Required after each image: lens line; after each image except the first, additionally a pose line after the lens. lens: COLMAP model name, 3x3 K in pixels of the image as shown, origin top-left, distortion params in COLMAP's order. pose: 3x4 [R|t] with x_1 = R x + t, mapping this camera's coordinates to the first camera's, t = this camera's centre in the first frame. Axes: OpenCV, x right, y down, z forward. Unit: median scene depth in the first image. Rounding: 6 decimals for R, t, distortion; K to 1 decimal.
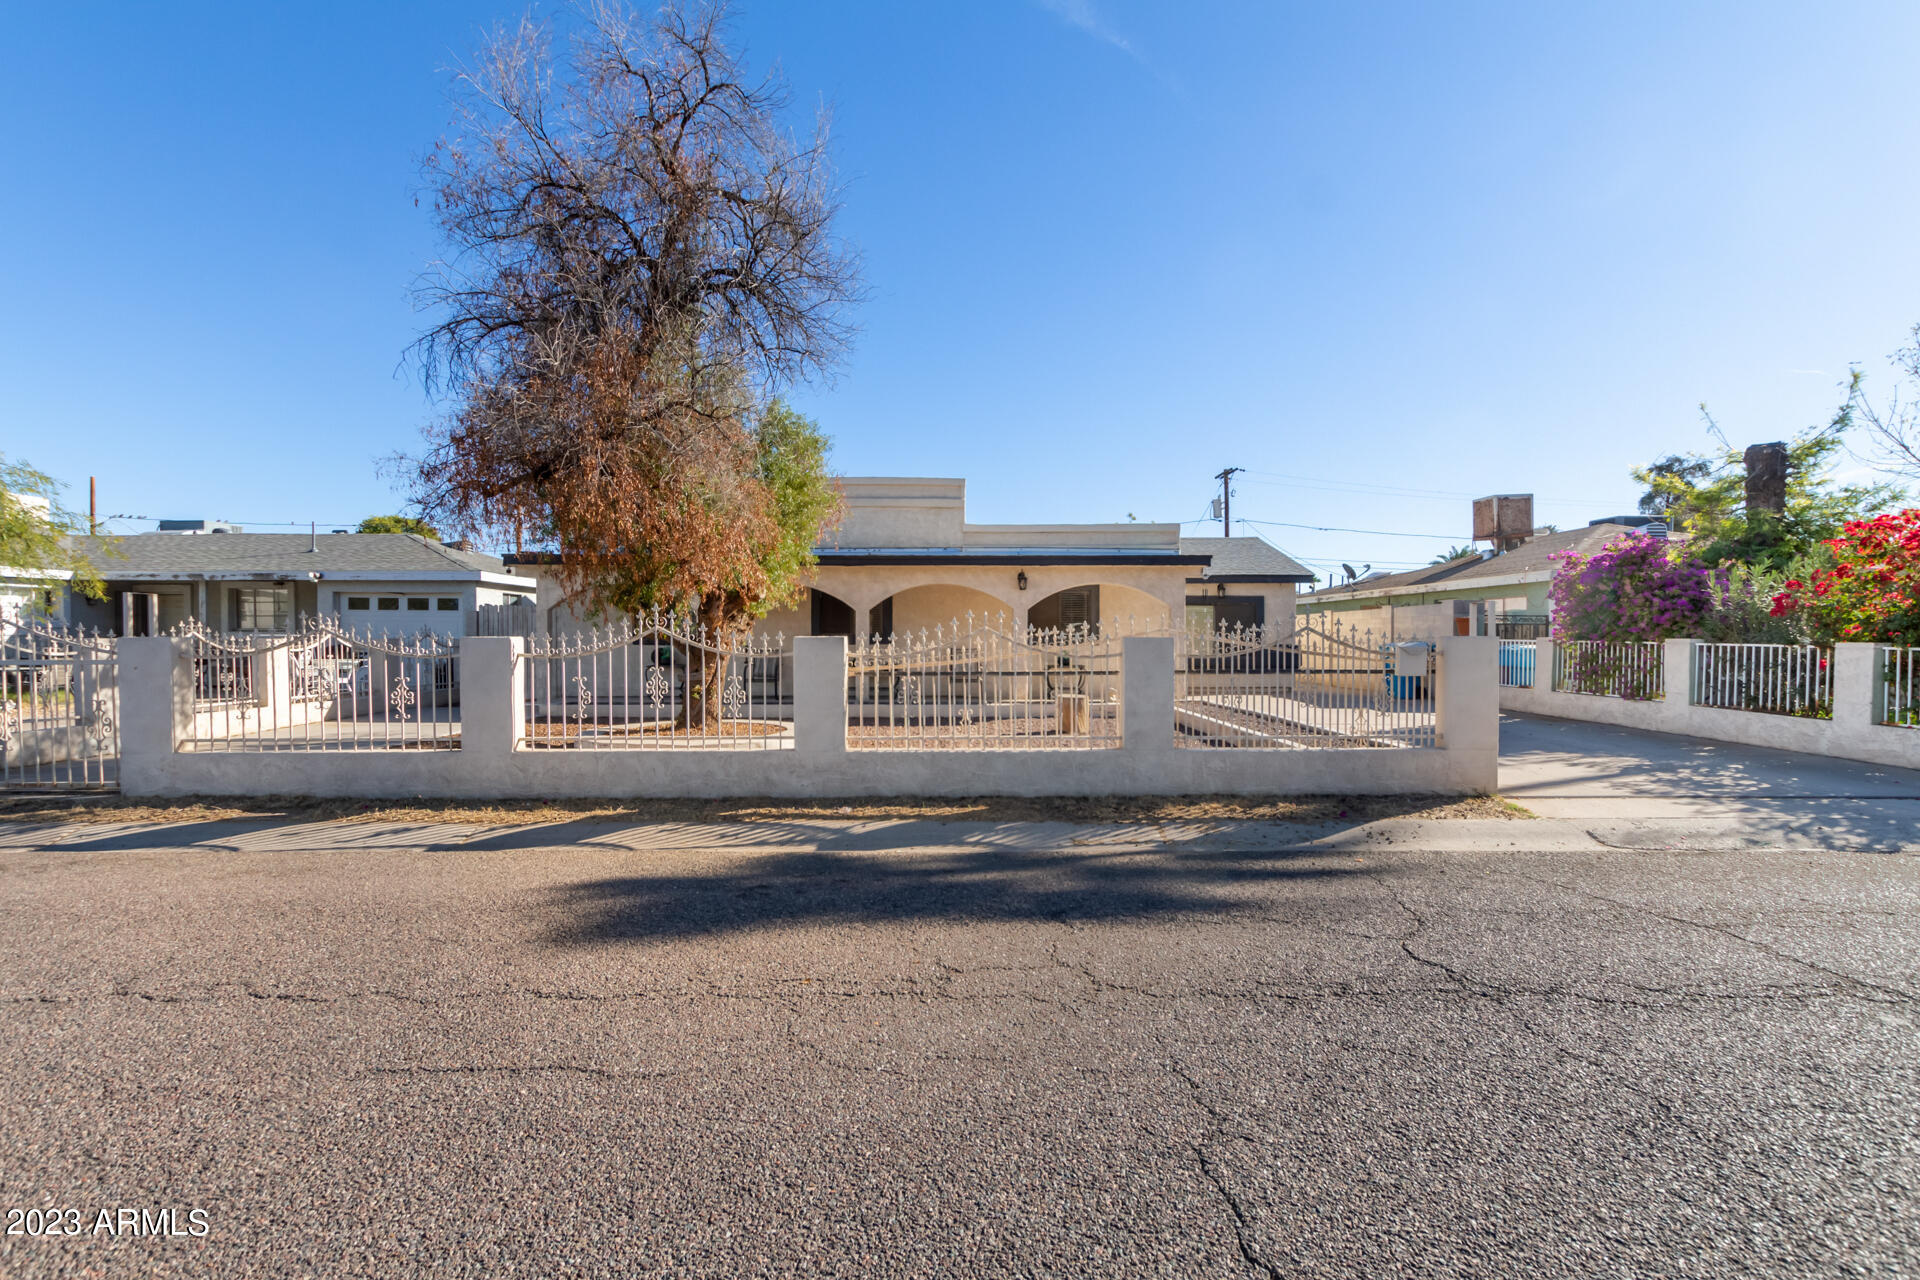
lens RADIAL K [[882.9, 0, 960.0], [0, 882.9, 640.0], [0, 0, 1]] dist [0.000543, 0.000020]
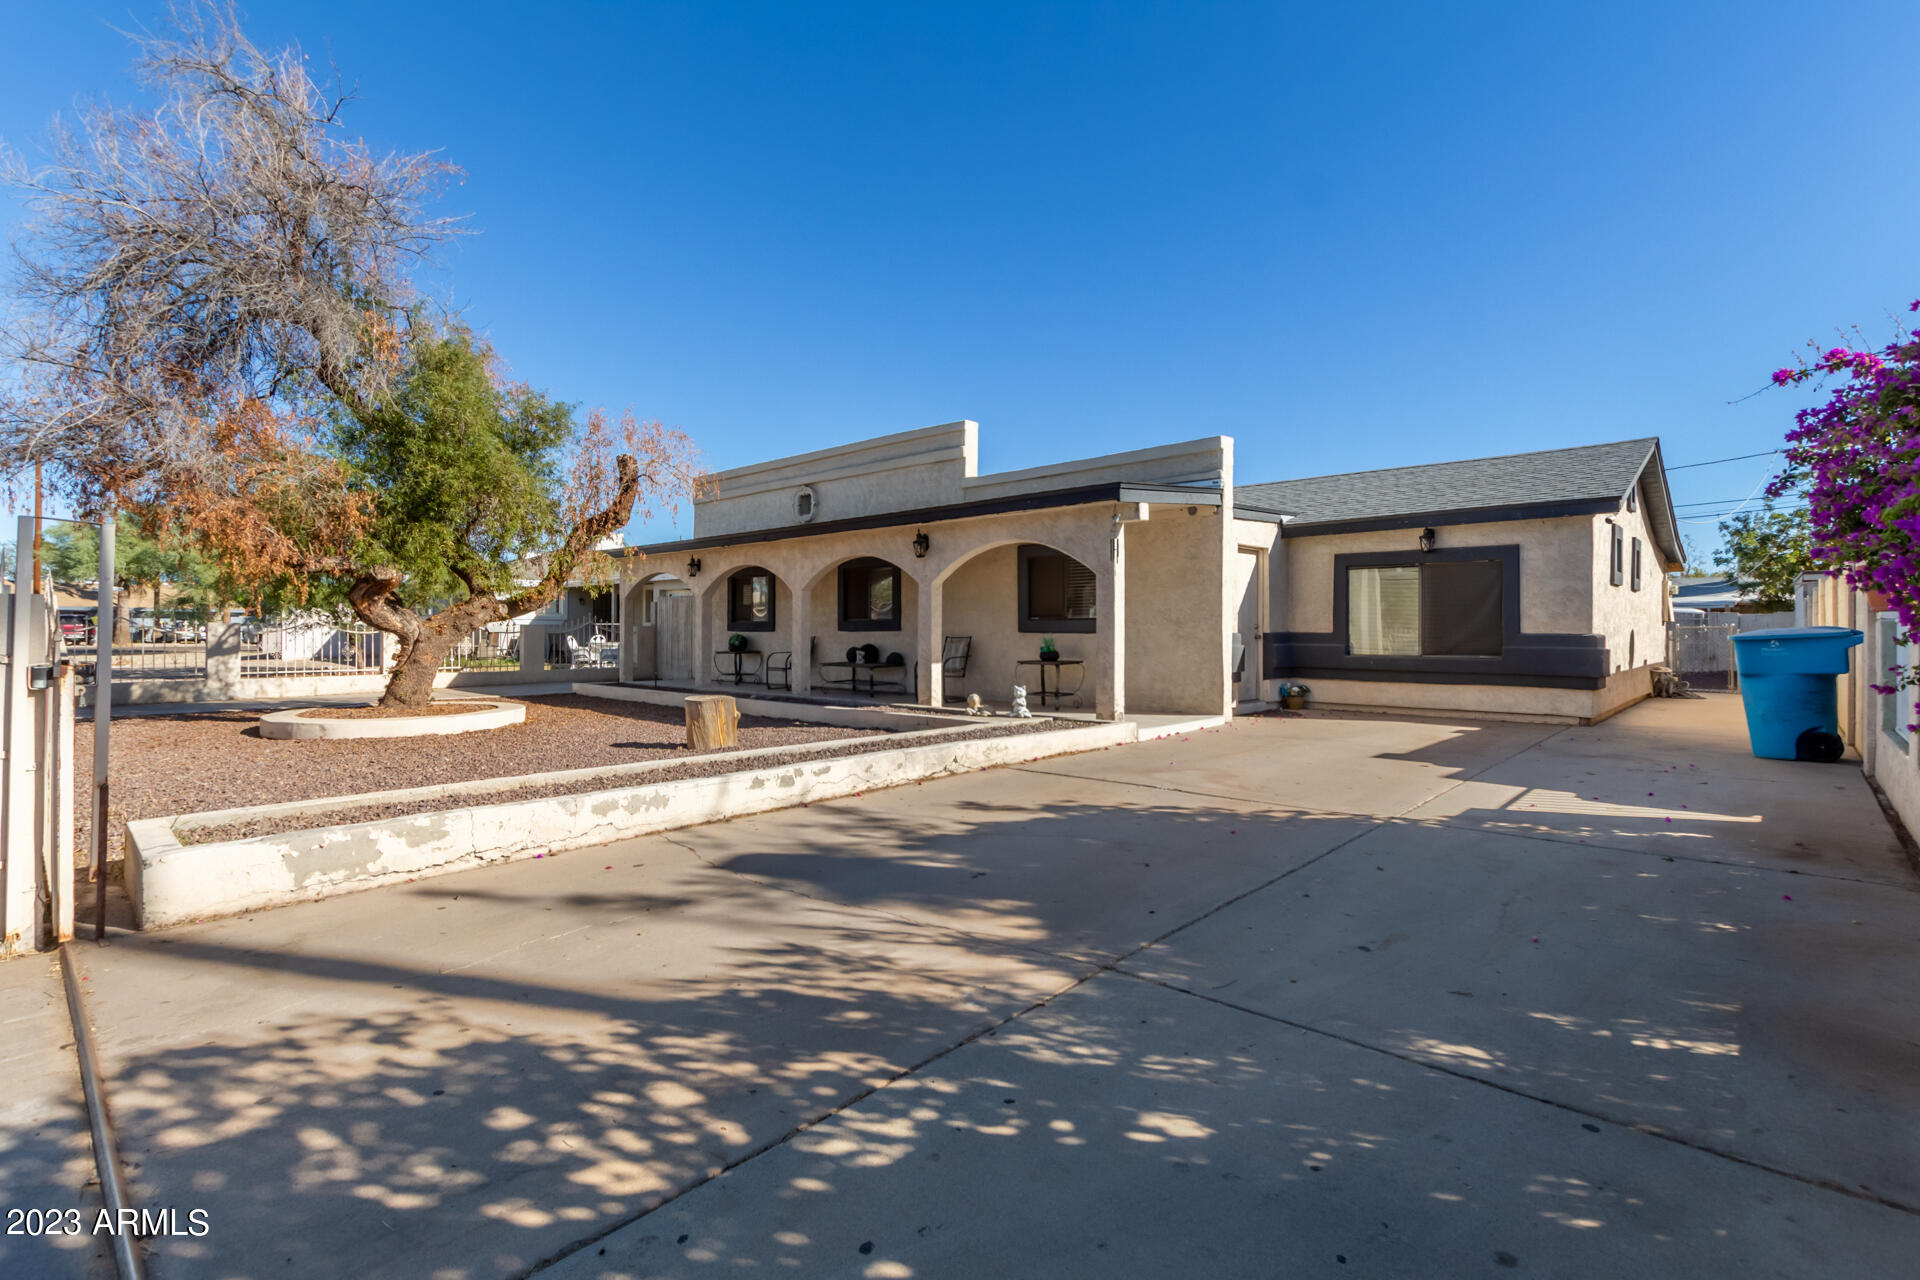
lens RADIAL K [[882.9, 0, 960.0], [0, 882.9, 640.0], [0, 0, 1]] dist [0.000543, 0.000020]
pose [[0.737782, 0.008674, -0.674984, 0.538424], [-0.001162, 0.999932, 0.011580, 0.005031], [0.675038, -0.007759, 0.737742, 0.411240]]
